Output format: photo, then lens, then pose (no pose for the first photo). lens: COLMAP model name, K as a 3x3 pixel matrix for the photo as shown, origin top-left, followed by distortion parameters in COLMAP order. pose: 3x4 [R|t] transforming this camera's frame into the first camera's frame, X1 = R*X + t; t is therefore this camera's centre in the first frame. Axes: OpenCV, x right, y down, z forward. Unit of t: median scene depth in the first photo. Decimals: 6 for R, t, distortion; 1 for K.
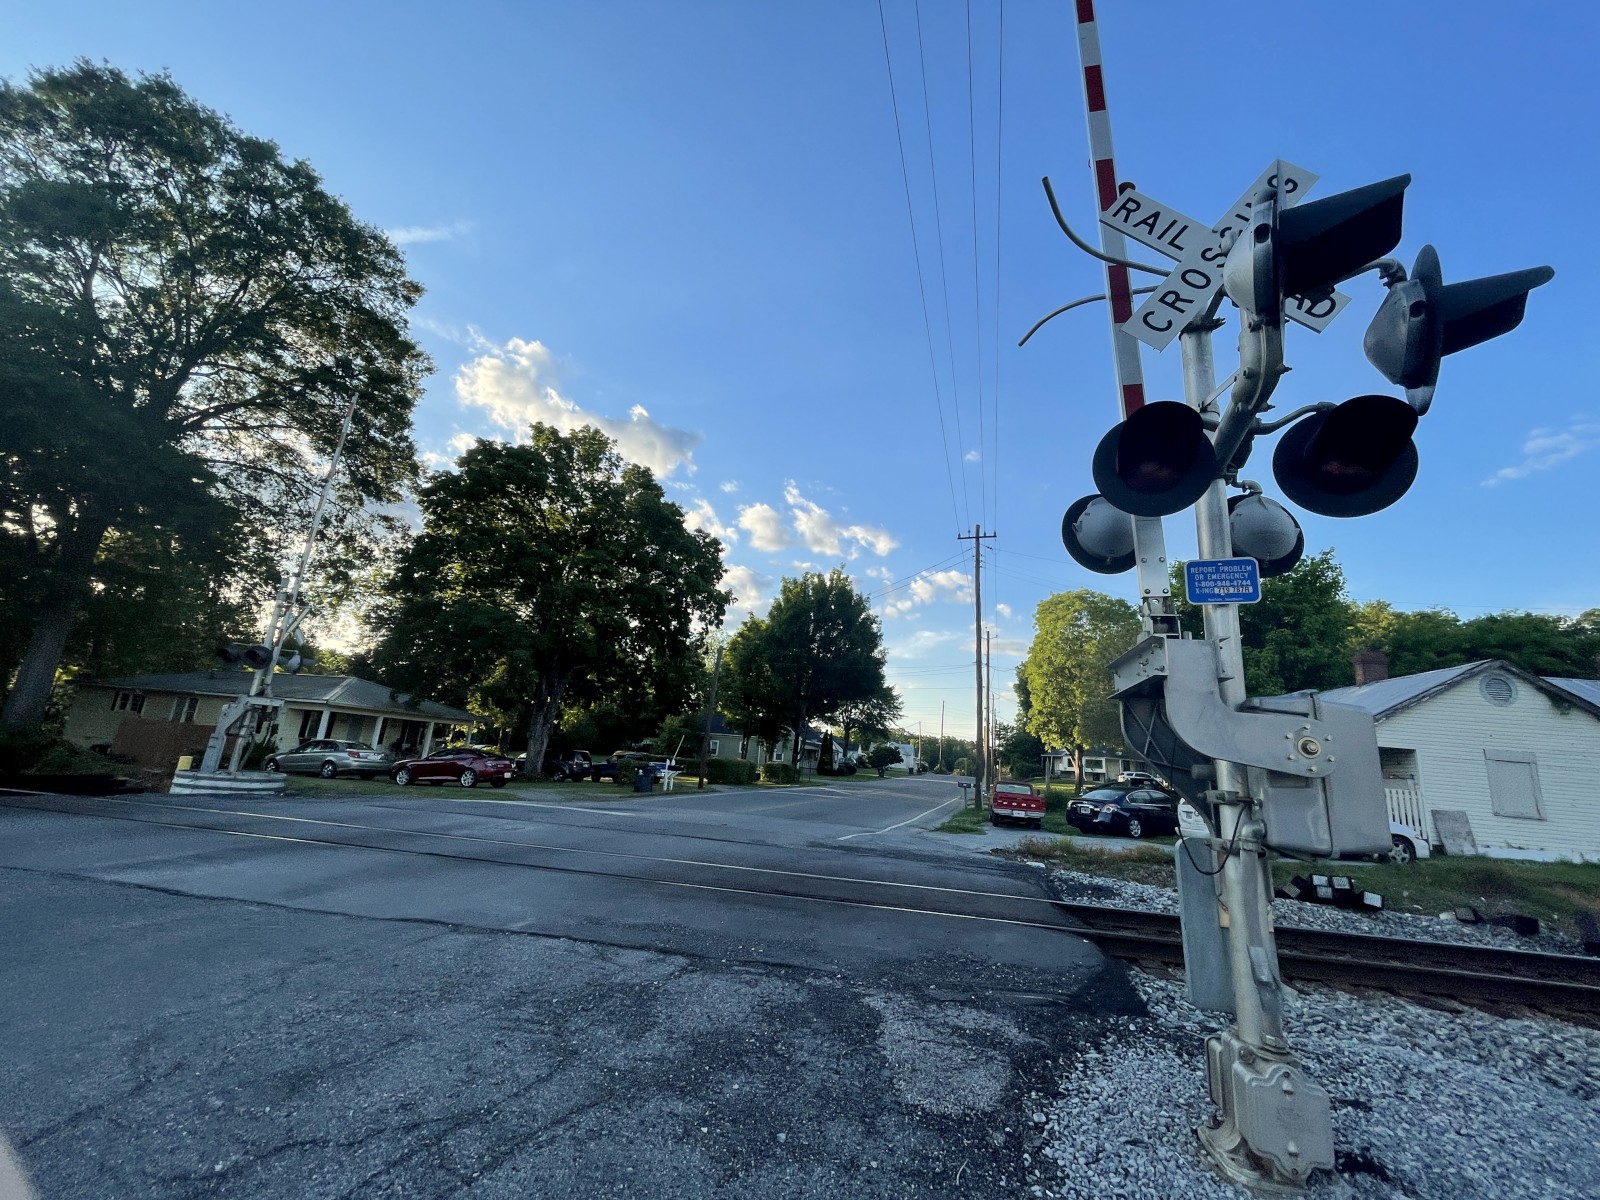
lens RADIAL K [[643.1, 0, 802.7], [0, 643.1, 598.4], [0, 0, 1]] dist [-0.002628, -0.000262]
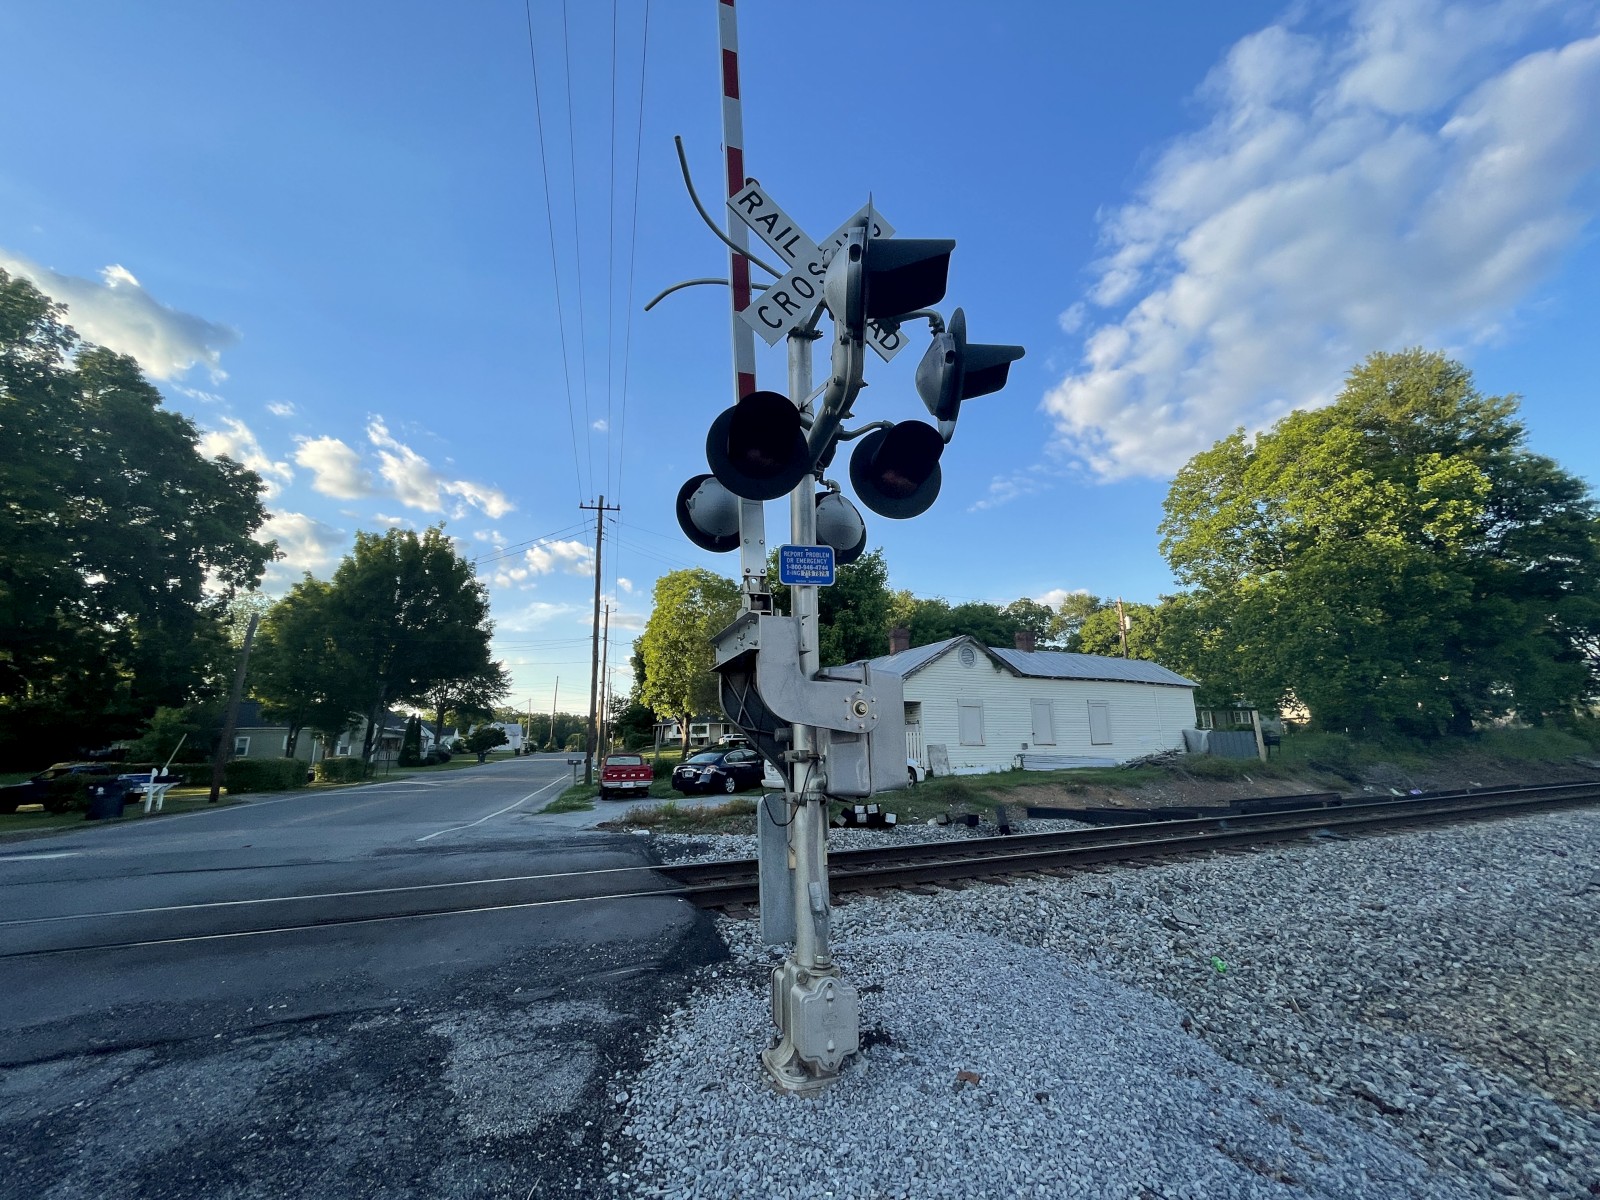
lens RADIAL K [[643.1, 0, 802.7], [0, 643.1, 598.4], [0, 0, 1]] dist [-0.002628, -0.000262]
pose [[0.839634, 0.034245, 0.542073, 0.025294], [-0.056193, 0.998132, 0.023983, 0.003058], [-0.540239, -0.050597, 0.839989, 0.037210]]
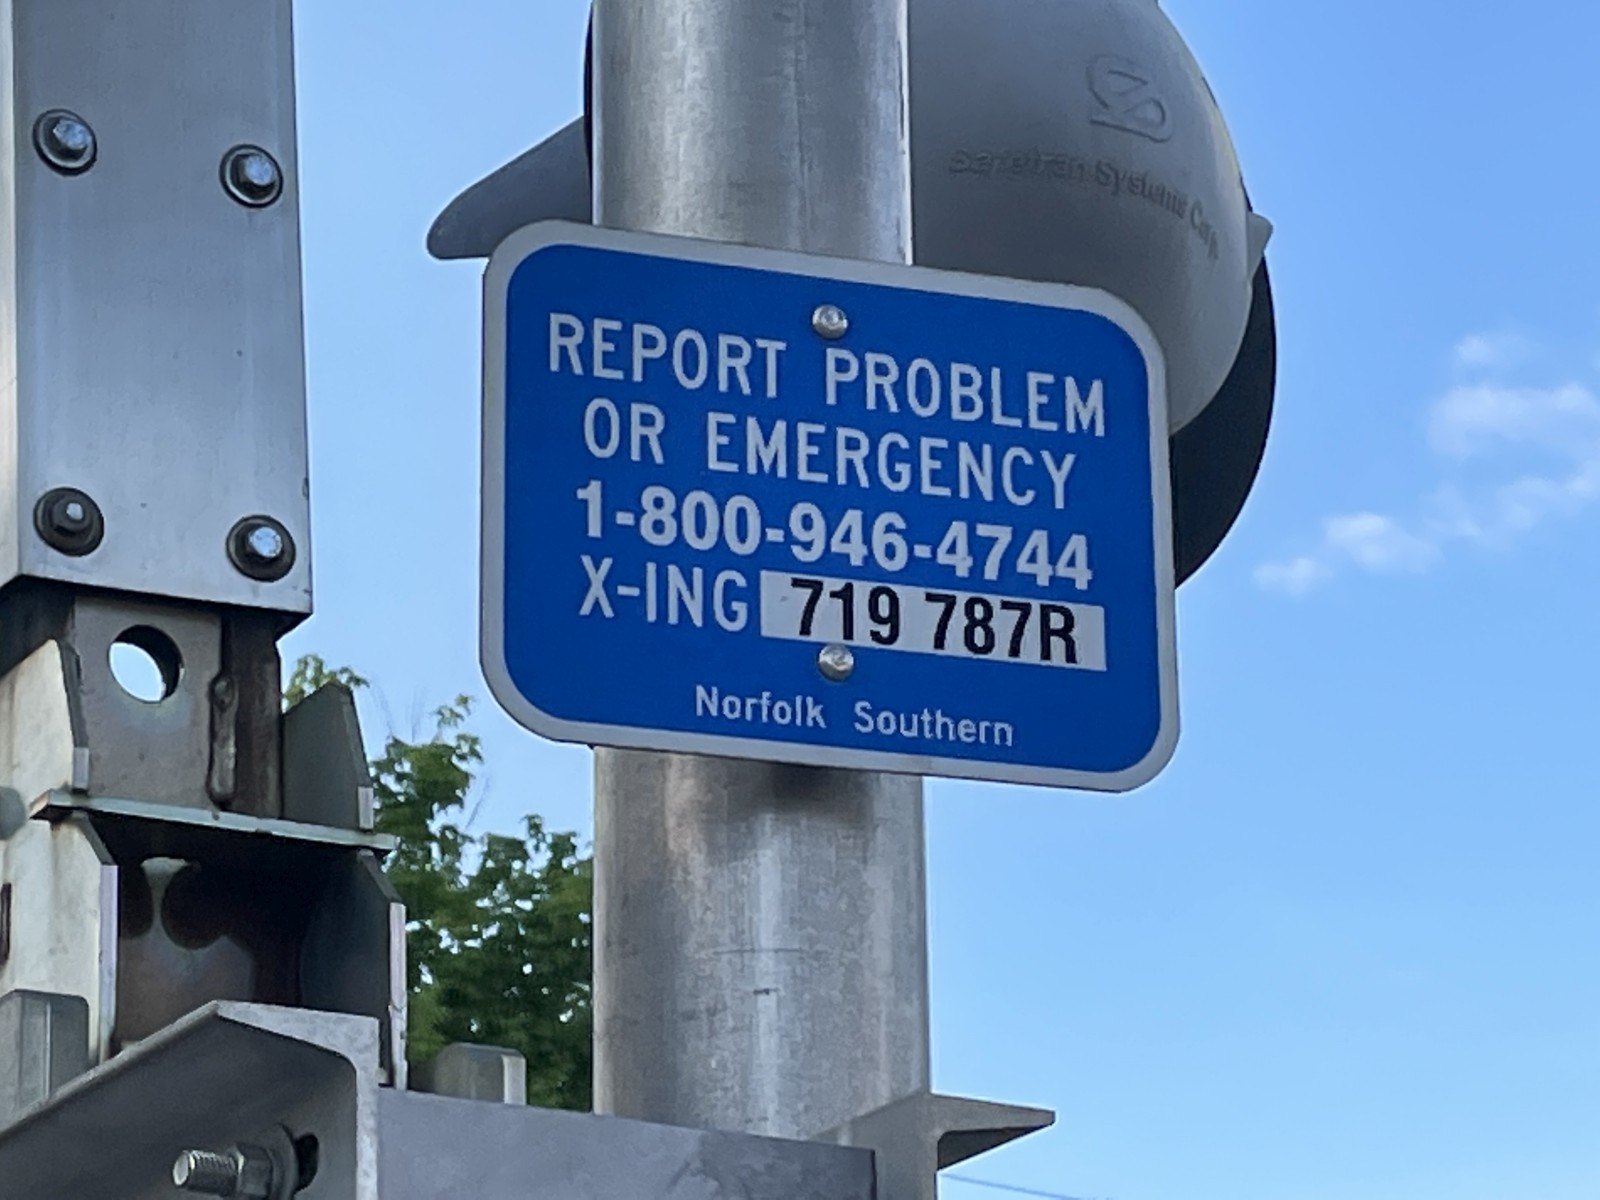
lens RADIAL K [[4977.3, 0, 800.0], [0, 4977.3, 600.0], [0, 0, 1]] dist [0.090023, 0.549435]
pose [[0.726605, 0.154693, 0.669414, 0.132843], [-0.103359, 0.987846, -0.116090, 0.042675], [-0.679236, 0.015162, 0.733763, 0.338576]]
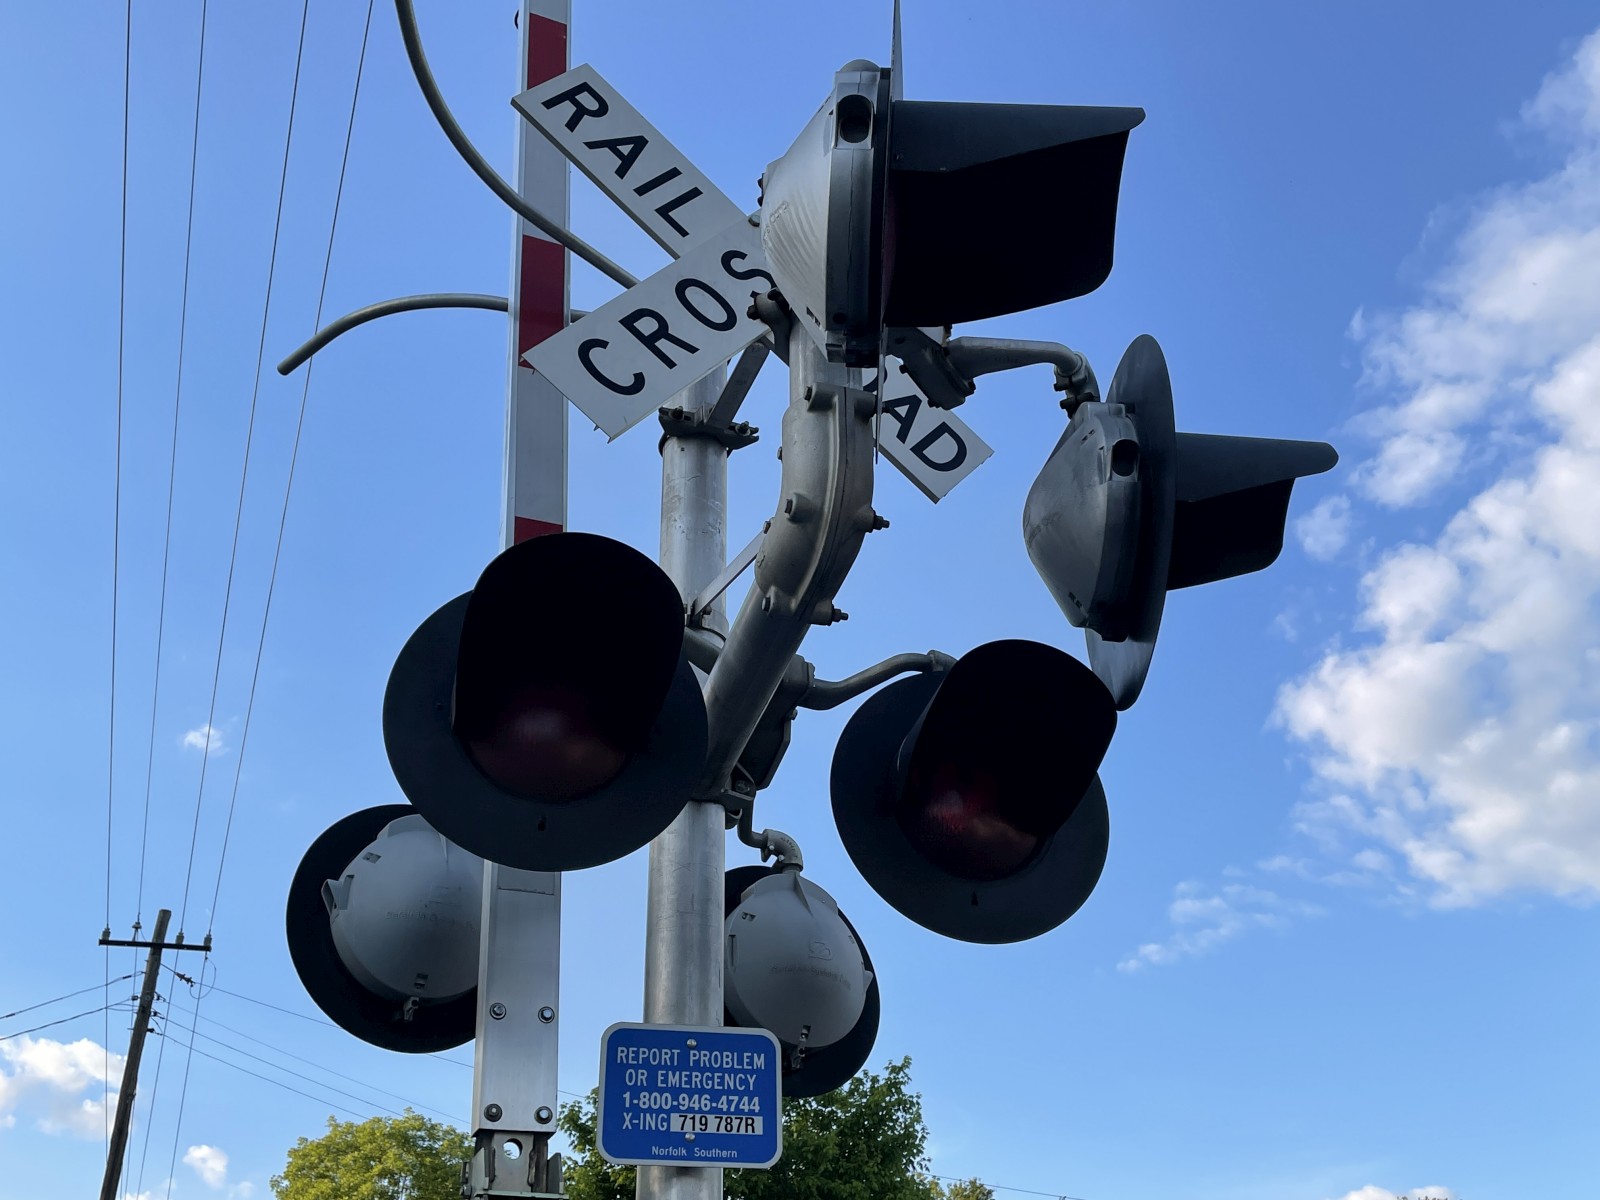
lens RADIAL K [[1586.1, 0, 808.0], [0, 1586.1, 583.4], [0, 0, 1]] dist [0.048891, -0.007465]
pose [[0.801869, 0.253224, 0.541187, 0.114767], [-0.064548, 0.937164, -0.342865, 0.003489], [-0.594003, 0.240001, 0.767828, 0.162196]]
